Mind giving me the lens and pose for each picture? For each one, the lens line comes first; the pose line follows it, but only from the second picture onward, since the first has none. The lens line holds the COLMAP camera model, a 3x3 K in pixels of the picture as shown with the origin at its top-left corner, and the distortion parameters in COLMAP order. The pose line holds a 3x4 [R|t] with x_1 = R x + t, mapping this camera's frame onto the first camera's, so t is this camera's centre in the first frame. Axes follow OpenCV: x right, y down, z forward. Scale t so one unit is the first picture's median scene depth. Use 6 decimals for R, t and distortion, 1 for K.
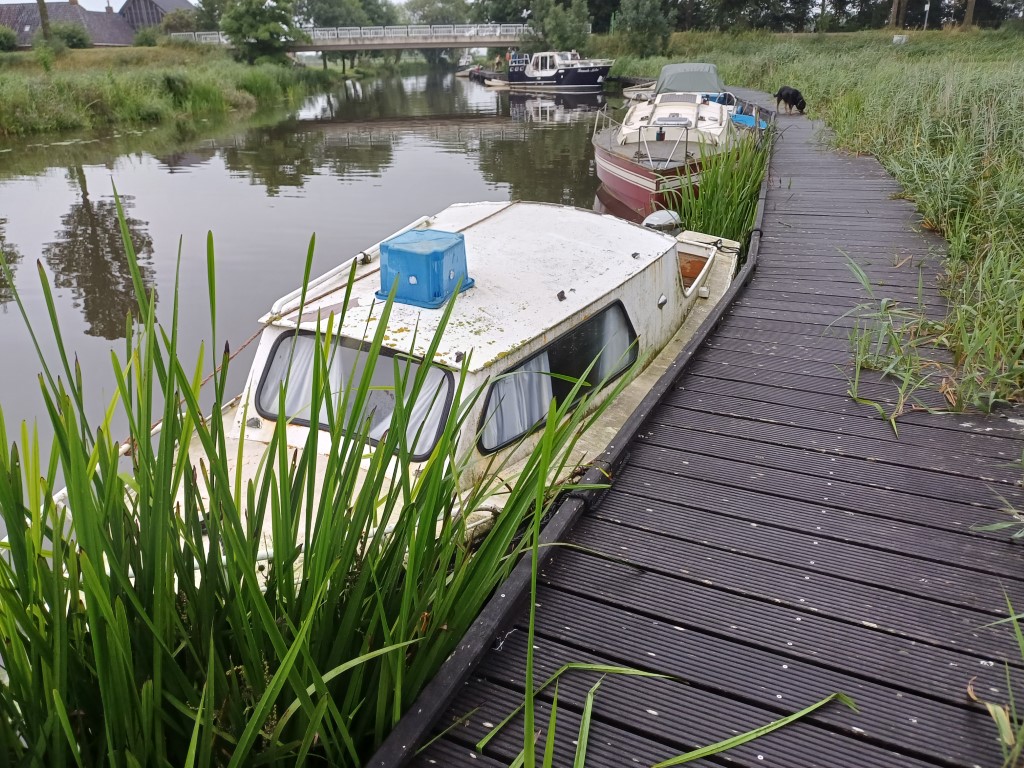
lens RADIAL K [[758.9, 0, 512.0], [0, 758.9, 384.0], [0, 0, 1]] dist [0.030782, -0.043373]
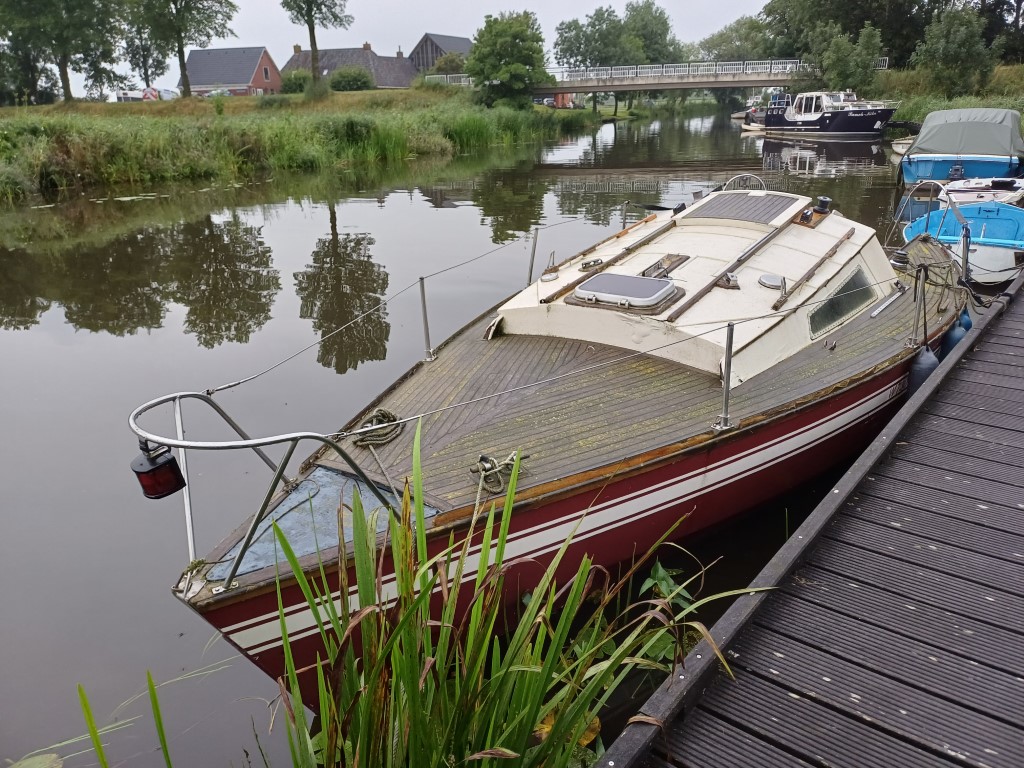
lens RADIAL K [[758.9, 0, 512.0], [0, 758.9, 384.0], [0, 0, 1]] dist [0.030782, -0.043373]
pose [[0.929325, 0.127003, -0.346736, 0.060715], [-0.142528, 0.989598, -0.019533, -0.058031], [0.340648, 0.067572, 0.937759, 0.132132]]
